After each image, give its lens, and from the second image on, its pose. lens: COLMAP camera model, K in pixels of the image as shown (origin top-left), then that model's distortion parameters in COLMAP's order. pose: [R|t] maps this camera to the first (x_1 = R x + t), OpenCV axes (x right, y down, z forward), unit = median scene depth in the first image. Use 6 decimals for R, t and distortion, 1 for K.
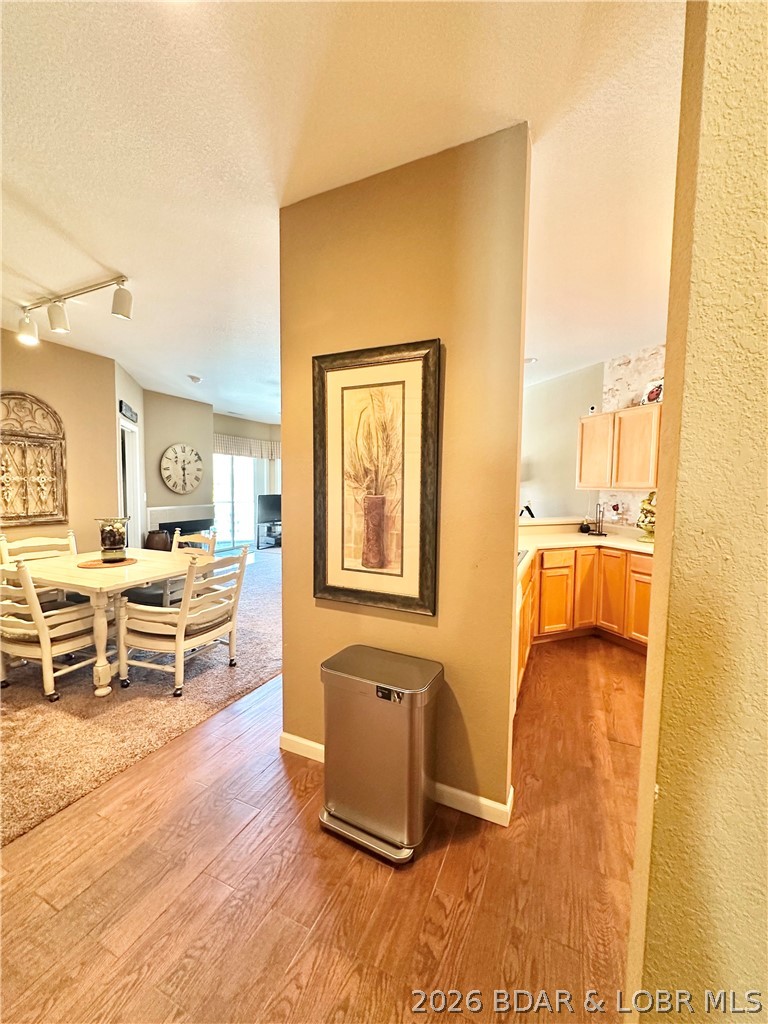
lens RADIAL K [[408.9, 0, 385.8], [0, 408.9, 512.5], [0, 0, 1]] dist [-0.004127, 0.001237]
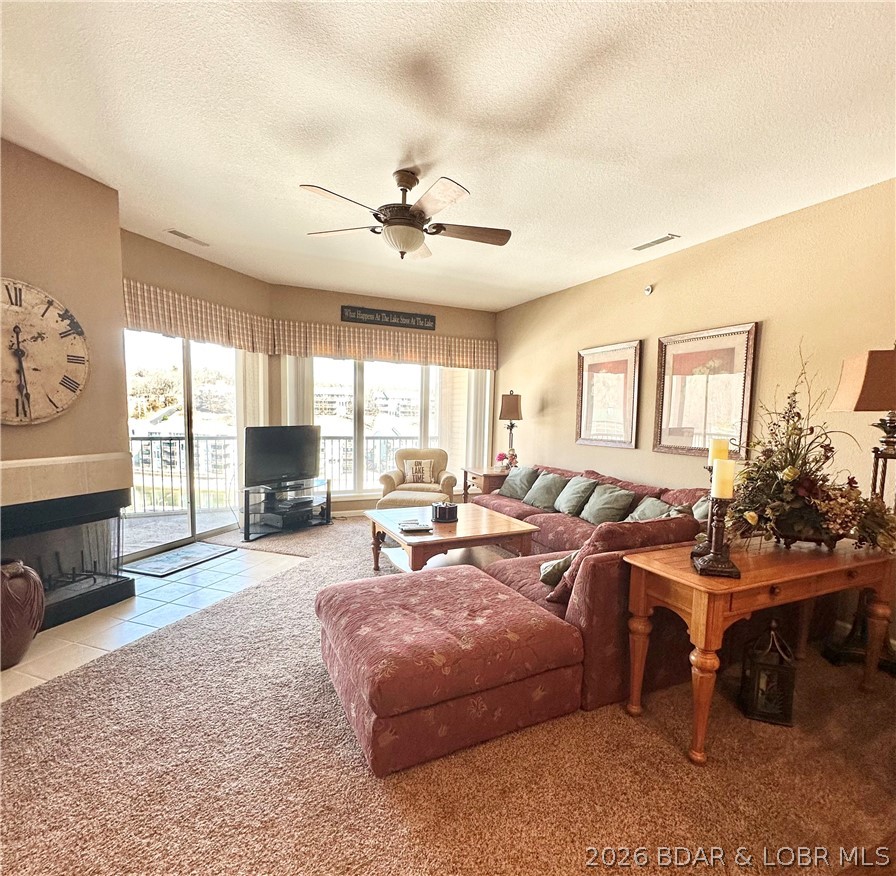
lens RADIAL K [[474.6, 0, 448.5], [0, 474.6, 463.3], [0, 0, 1]] dist [-0.004244, 0.001374]
pose [[0.995654, 0.001635, 0.093115, -0.274118], [-0.005386, 0.999183, 0.040047, -0.051092], [-0.092973, -0.040375, 0.994850, 0.908213]]
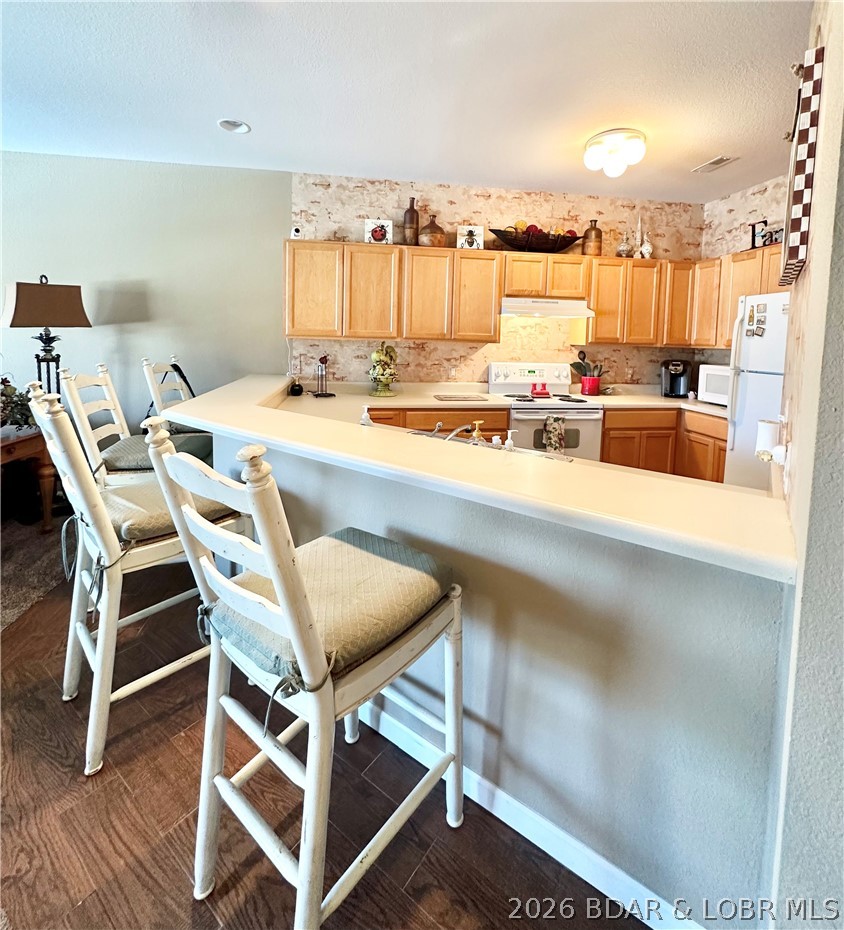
lens RADIAL K [[449.3, 0, 422.8], [0, 449.3, 368.2], [0, 0, 1]] dist [-0.001842, -0.000526]
pose [[0.204914, -0.071905, 0.976135, -0.292219], [0.043717, 0.996975, 0.064263, -0.046915], [-0.977803, 0.029505, 0.207438, 0.643203]]
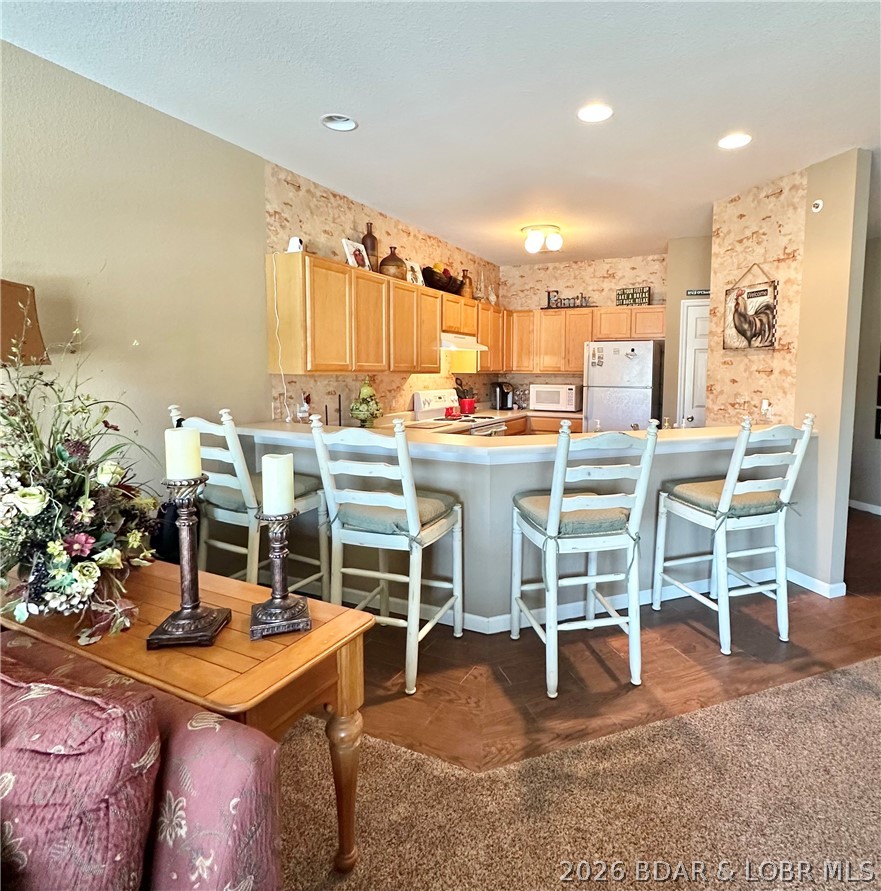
lens RADIAL K [[533.5, 0, 501.9], [0, 533.5, 416.4], [0, 0, 1]] dist [-0.008706, 0.000639]
pose [[-0.726314, -0.078106, 0.682911, -0.300061], [0.028772, 0.989198, 0.143737, -0.106875], [-0.686761, 0.124047, -0.716220, 1.480443]]
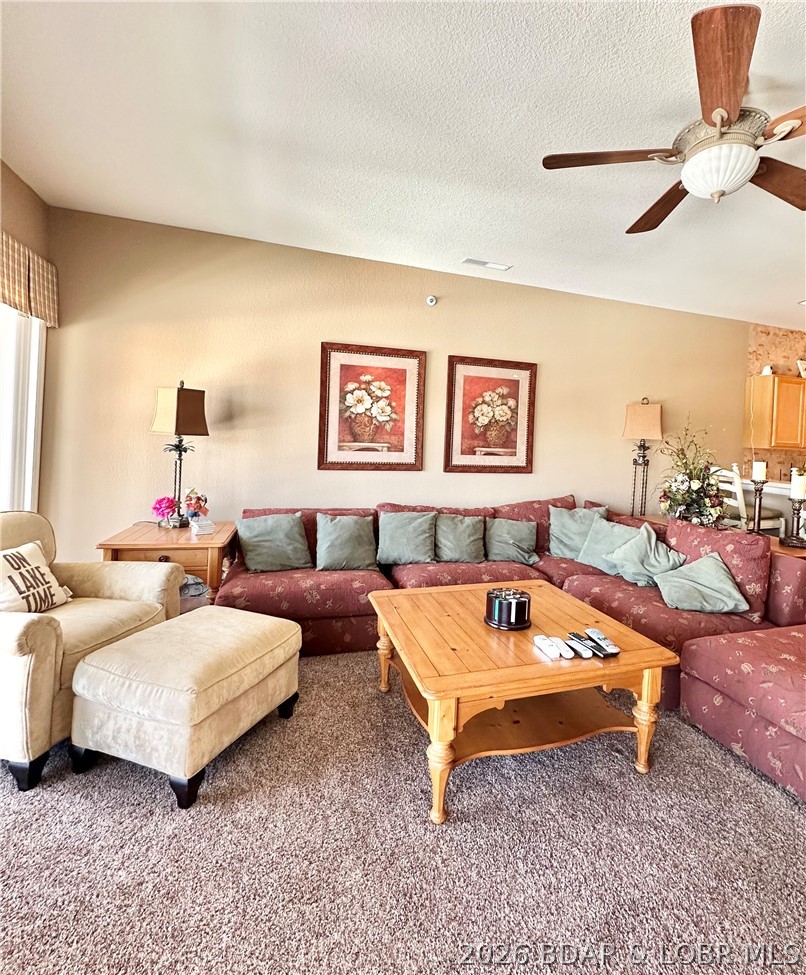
lens RADIAL K [[480.6, 0, 450.9], [0, 480.6, 442.7], [0, 0, 1]] dist [-0.004602, 0.001337]
pose [[0.018017, -0.016434, 0.999703, -0.734952], [0.024613, 0.999569, 0.015988, -0.115547], [-0.999535, 0.024317, 0.018414, 1.875240]]
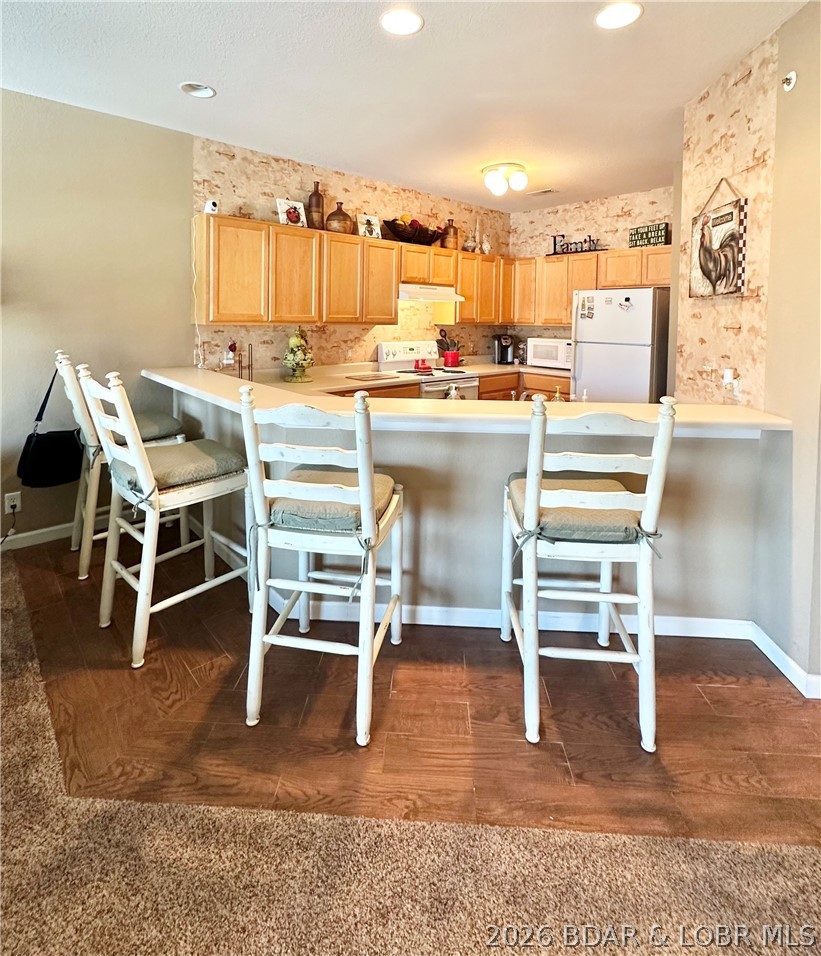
lens RADIAL K [[500.0, 0, 406.2], [0, 500.0, 333.4], [0, 0, 1]] dist [-0.001211, -0.000009]
pose [[-0.369165, -0.048749, 0.928085, -0.412783], [0.042852, 0.996668, 0.069396, -0.090943], [-0.928375, 0.065389, -0.365846, 1.081409]]
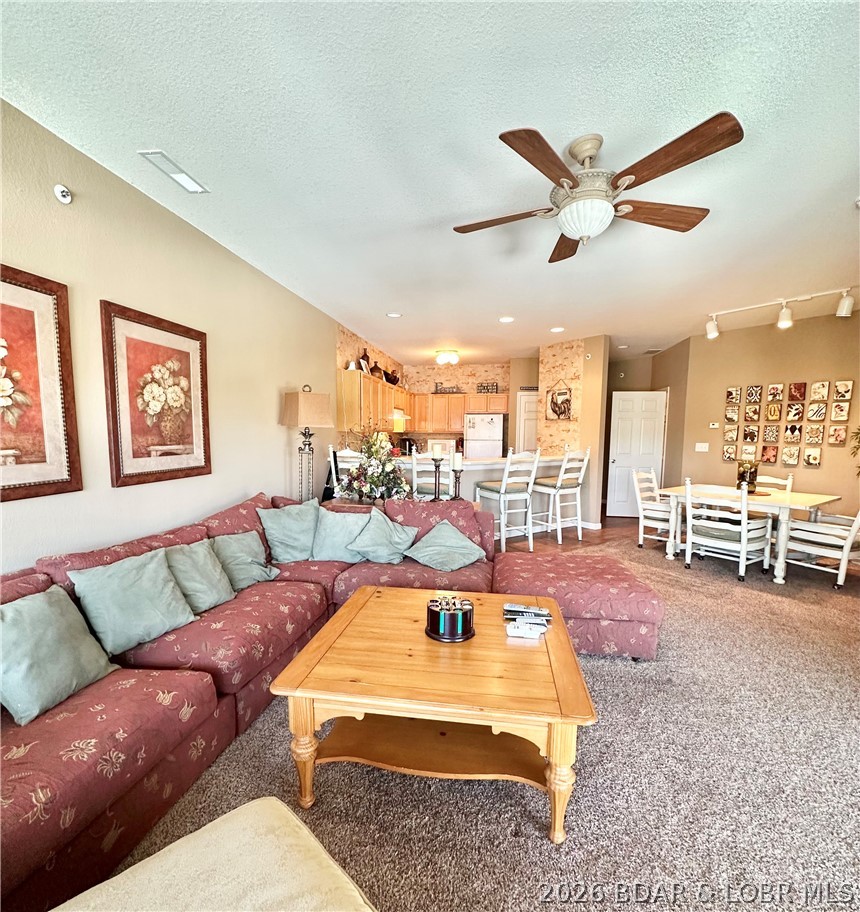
lens RADIAL K [[457.5, 0, 432.7], [0, 457.5, 484.0], [0, 0, 1]] dist [-0.001557, 0.000803]
pose [[-0.870079, -0.072599, 0.487537, -0.406250], [0.014790, 0.984803, 0.173042, -0.143531], [-0.492691, 0.157771, -0.855783, 2.227943]]
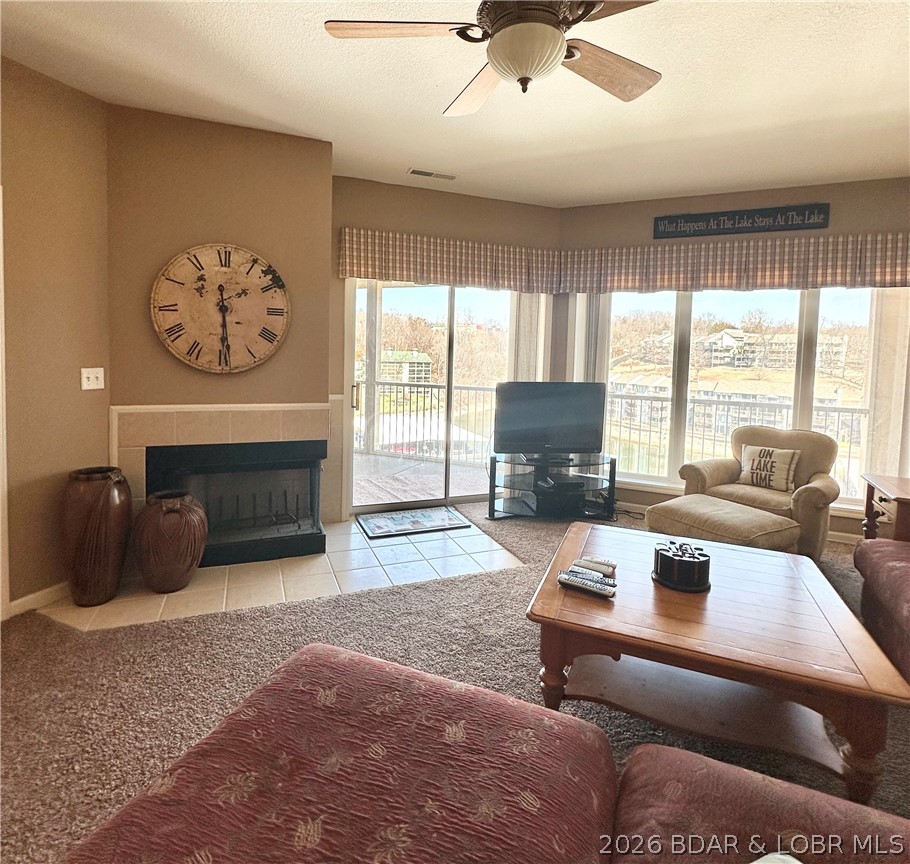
lens RADIAL K [[498.4, 0, 444.2], [0, 498.4, 379.2], [0, 0, 1]] dist [-0.003430, 0.000429]
pose [[0.717111, 0.045547, -0.695469, -0.029754], [-0.066096, 0.997809, -0.002806, -0.085293], [0.693818, 0.047980, 0.718551, 1.300948]]
